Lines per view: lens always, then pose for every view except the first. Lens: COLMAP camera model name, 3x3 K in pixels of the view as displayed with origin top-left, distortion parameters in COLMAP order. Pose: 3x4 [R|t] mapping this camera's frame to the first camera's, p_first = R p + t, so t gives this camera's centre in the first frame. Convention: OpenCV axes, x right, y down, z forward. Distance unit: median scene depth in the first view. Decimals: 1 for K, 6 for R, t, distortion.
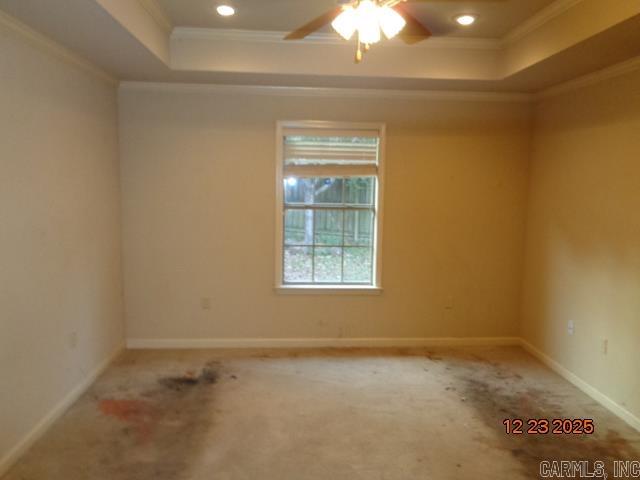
lens RADIAL K [[469.7, 0, 319.4], [0, 469.7, 240.1], [0, 0, 1]] dist [0.024167, -0.001608]
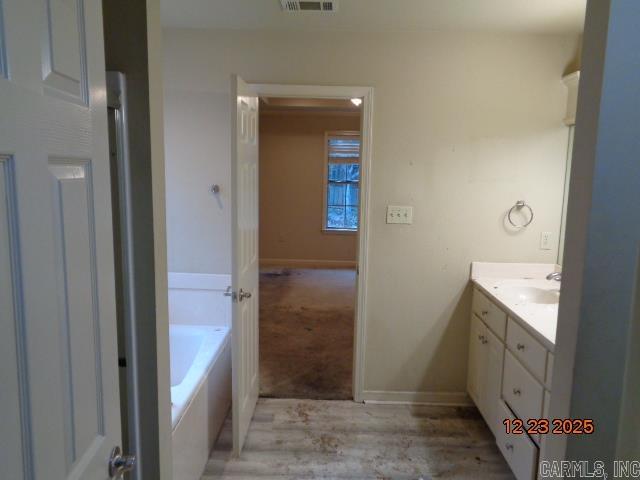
lens RADIAL K [[469.7, 0, 320.1], [0, 469.7, 239.0], [0, 0, 1]] dist [0.024167, -0.001608]
pose [[0.995930, 0.015907, -0.088710, 0.048604], [-0.014977, 0.999826, 0.011147, 0.115247], [0.088872, -0.009773, 0.995995, -0.682917]]
